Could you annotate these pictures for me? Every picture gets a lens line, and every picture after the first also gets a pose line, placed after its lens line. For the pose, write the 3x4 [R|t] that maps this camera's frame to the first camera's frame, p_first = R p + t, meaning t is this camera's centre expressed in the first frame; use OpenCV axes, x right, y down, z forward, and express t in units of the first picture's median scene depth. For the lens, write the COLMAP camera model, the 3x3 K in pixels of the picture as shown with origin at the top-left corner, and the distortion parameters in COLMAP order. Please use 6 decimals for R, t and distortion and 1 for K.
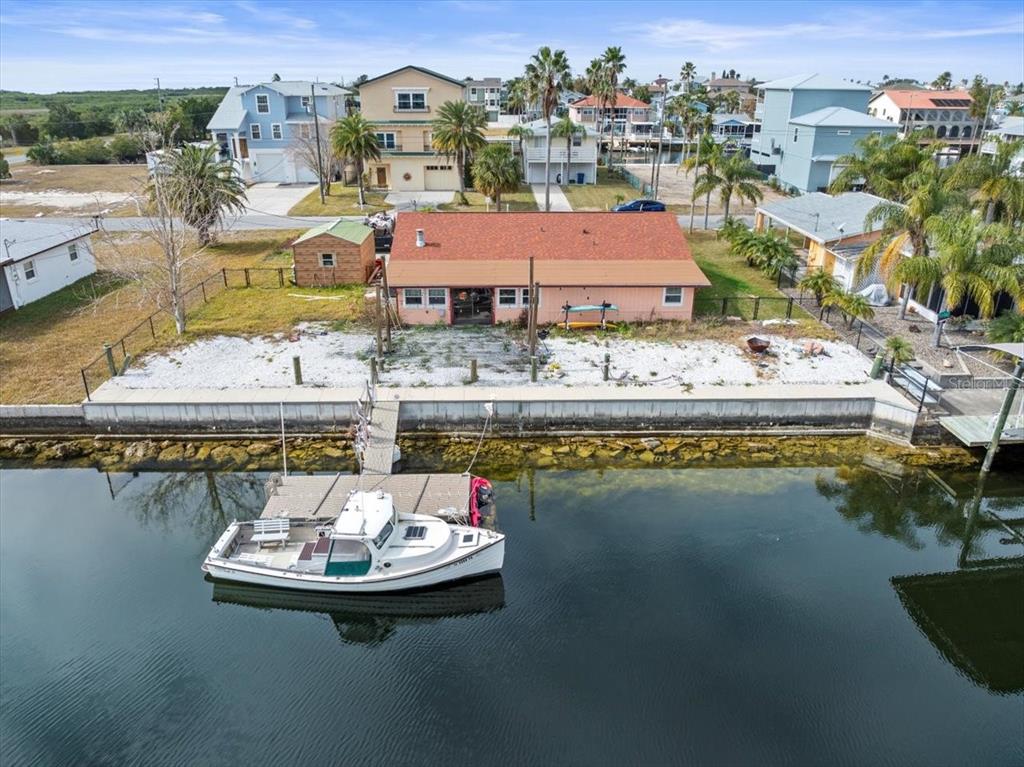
lens RADIAL K [[720.5, 0, 512.5], [0, 720.5, 377.4], [0, 0, 1]] dist [-0.038875, 0.003902]
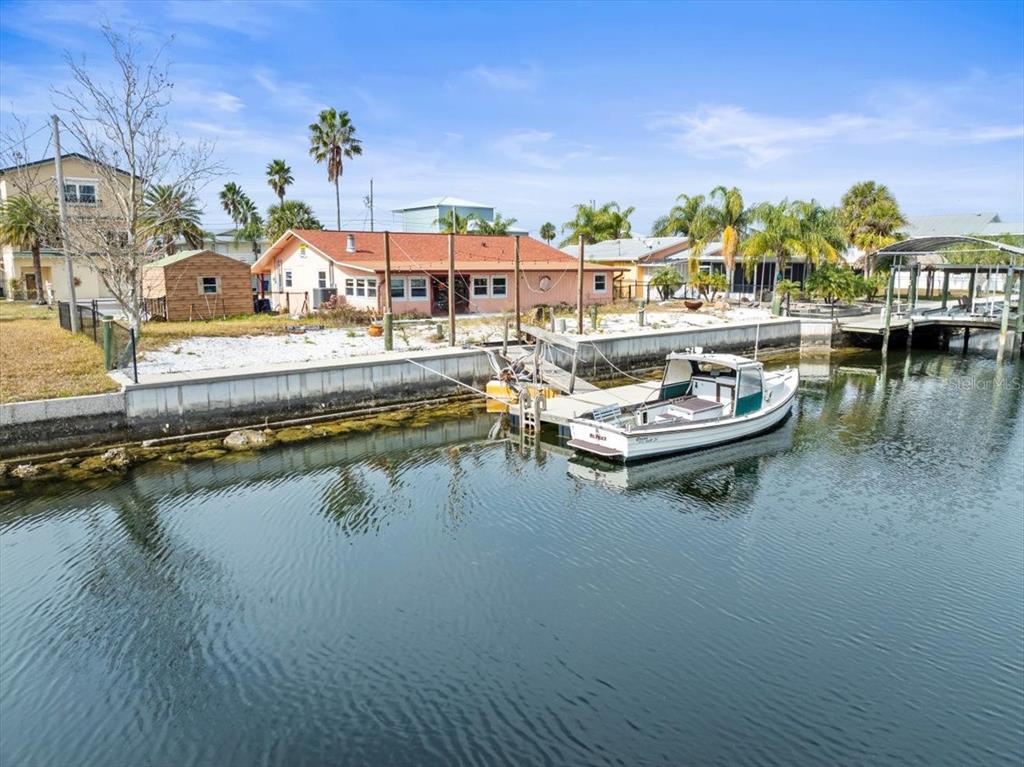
lens RADIAL K [[720.5, 0, 512.5], [0, 720.5, 377.4], [0, 0, 1]] dist [-0.038875, 0.003902]
pose [[0.785895, -0.101736, 0.609934, -0.685125], [0.246064, 0.956366, -0.157531, 0.198833], [-0.567294, 0.273886, 0.776637, 0.310409]]
